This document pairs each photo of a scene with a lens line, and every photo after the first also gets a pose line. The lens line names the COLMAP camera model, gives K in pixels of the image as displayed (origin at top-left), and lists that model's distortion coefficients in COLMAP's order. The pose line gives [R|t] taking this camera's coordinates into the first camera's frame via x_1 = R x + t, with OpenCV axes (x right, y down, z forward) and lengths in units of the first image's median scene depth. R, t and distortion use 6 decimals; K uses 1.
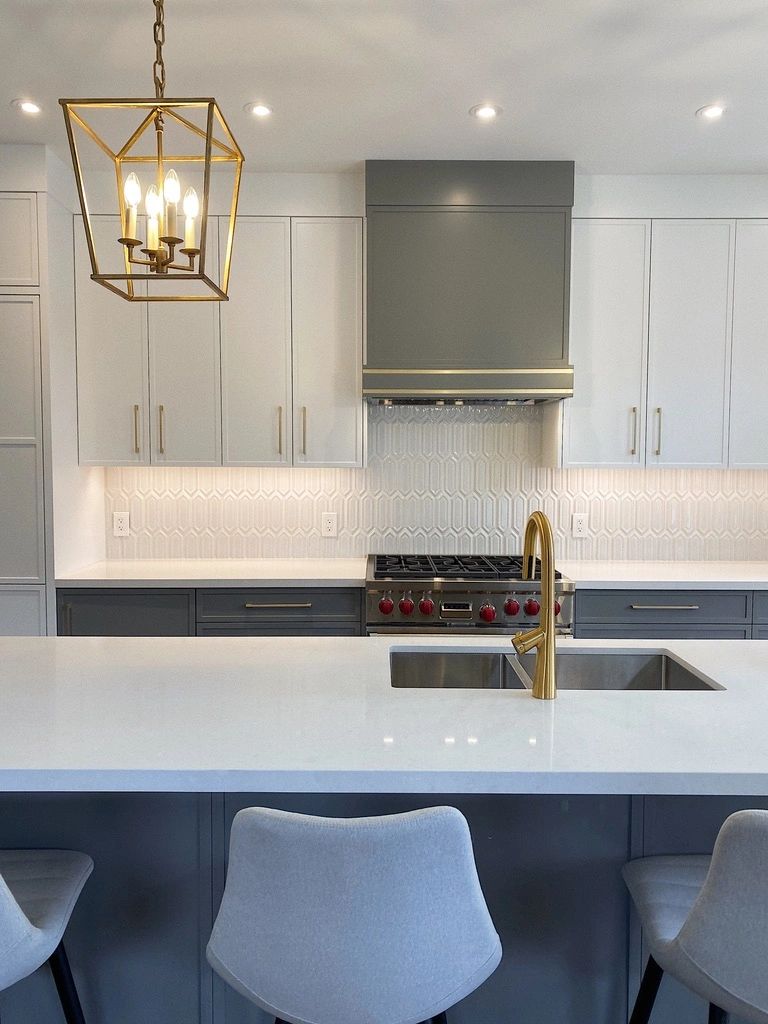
lens RADIAL K [[776.6, 0, 377.6], [0, 776.6, 504.9], [0, 0, 1]] dist [0.023274, -0.026195]
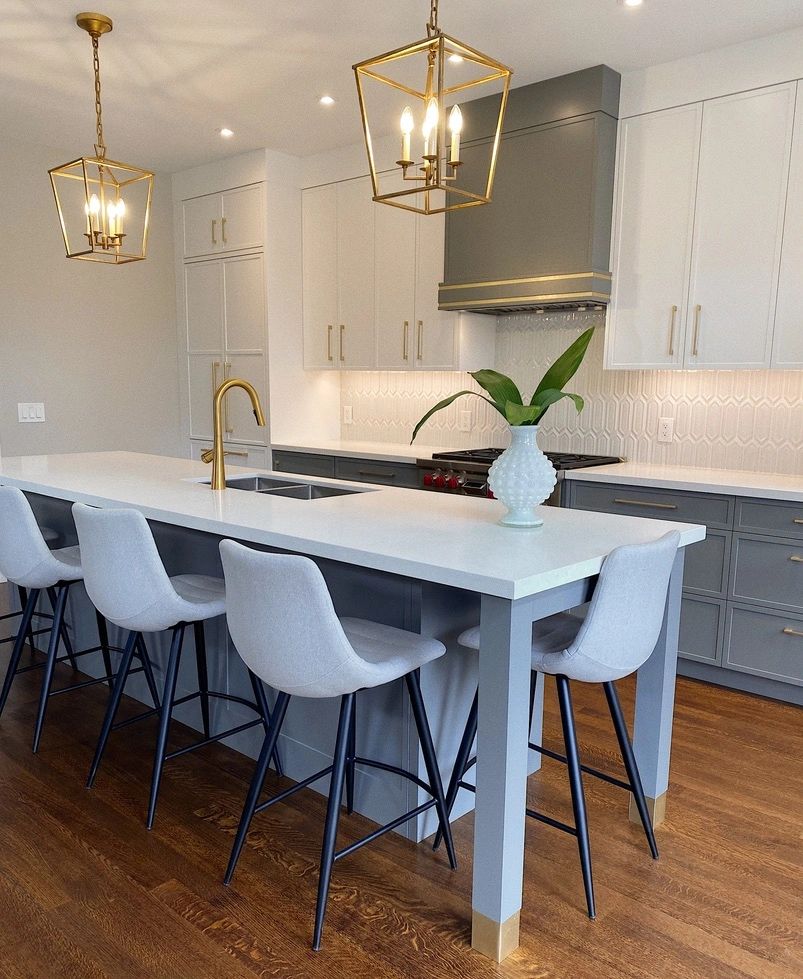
lens RADIAL K [[815.7, 0, 408.4], [0, 815.7, 520.2], [0, 0, 1]] dist [0.035834, -0.015111]
pose [[0.739363, 0.116314, -0.663184, 0.832545], [-0.052006, 0.991889, 0.115984, 0.041975], [0.671296, -0.051265, 0.739415, -0.007579]]
